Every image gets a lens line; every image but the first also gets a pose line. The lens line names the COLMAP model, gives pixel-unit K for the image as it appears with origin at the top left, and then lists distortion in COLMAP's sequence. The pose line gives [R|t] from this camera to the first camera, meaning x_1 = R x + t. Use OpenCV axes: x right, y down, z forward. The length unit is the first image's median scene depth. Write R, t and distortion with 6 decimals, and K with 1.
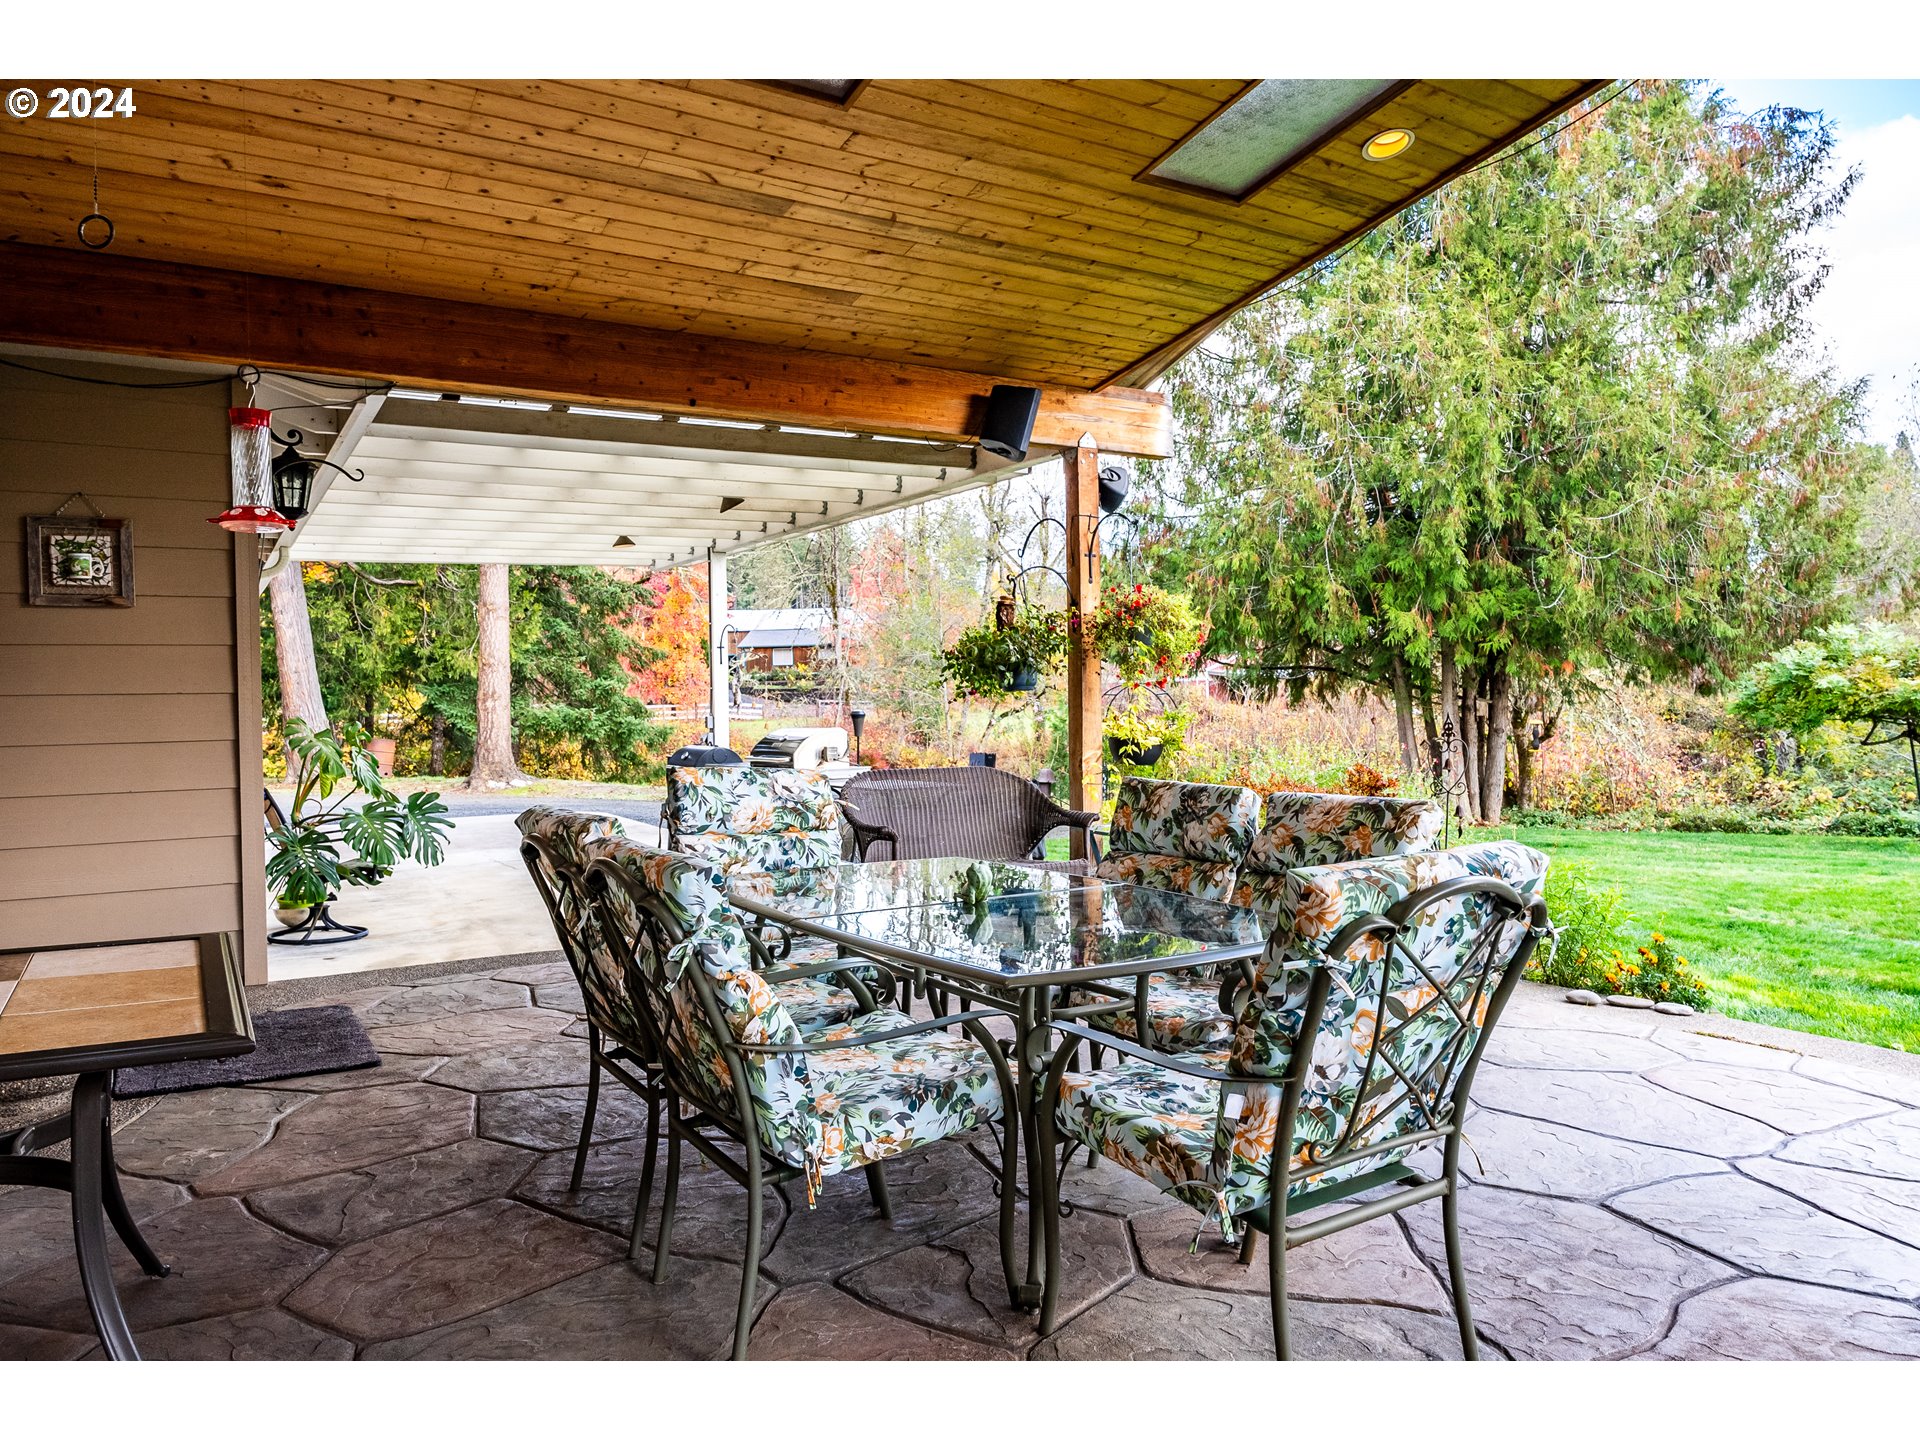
lens RADIAL K [[1288.2, 0, 960.0], [0, 1288.2, 720.0], [0, 0, 1]] dist [-0.001518, -0.000575]
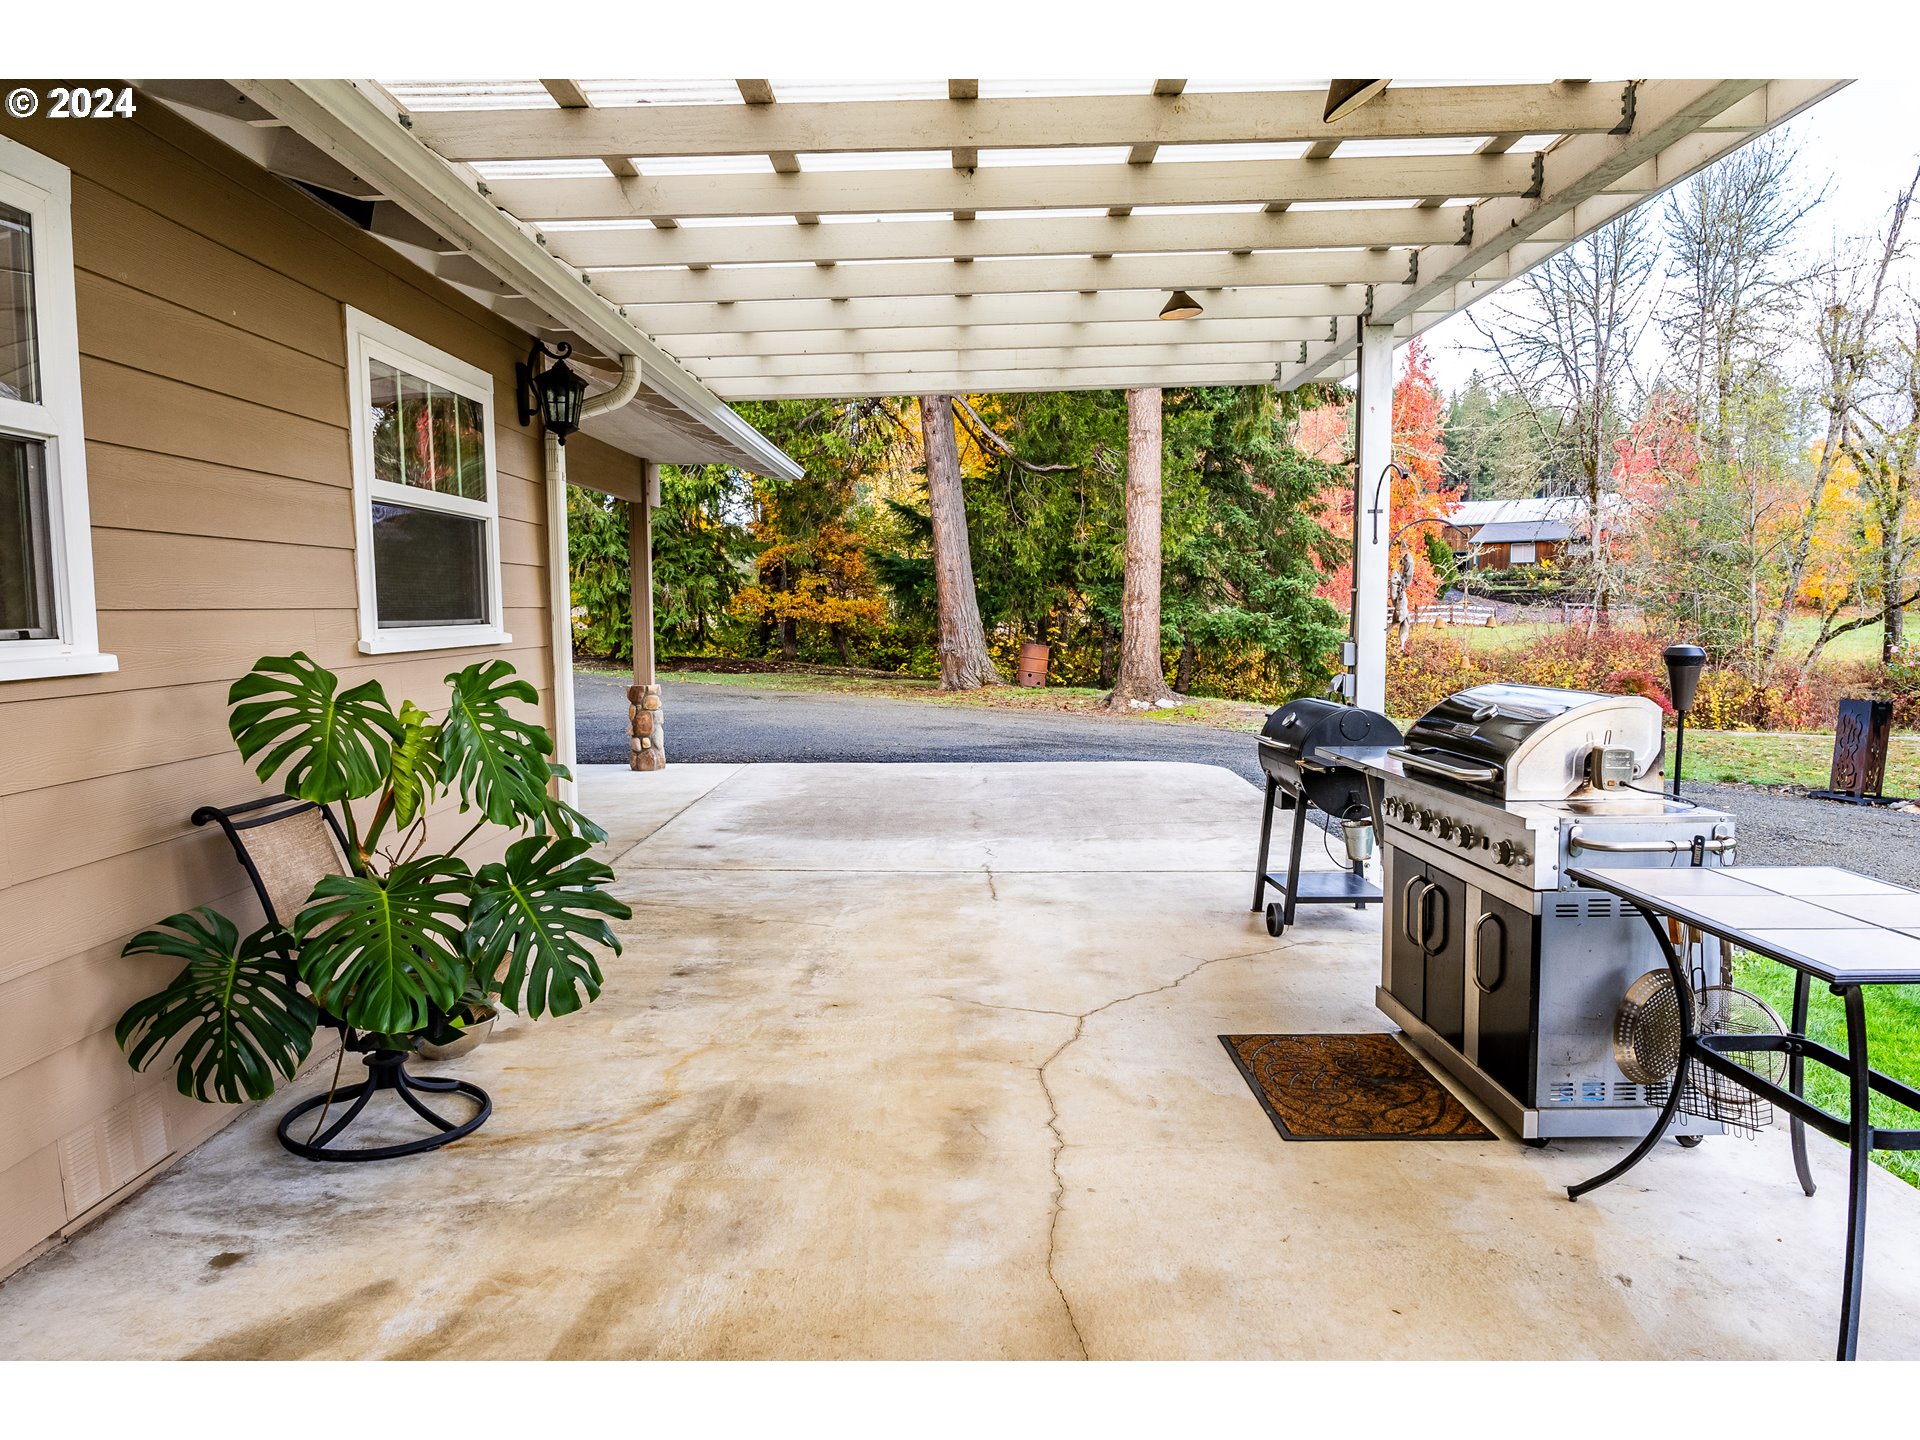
lens RADIAL K [[1288.2, 0, 960.0], [0, 1288.2, 720.0], [0, 0, 1]] dist [-0.001518, -0.000575]
pose [[0.854295, 0.055689, -0.516796, -0.021030], [-0.015725, 0.996558, 0.081392, -0.004535], [0.519550, -0.061406, 0.852231, 0.175843]]
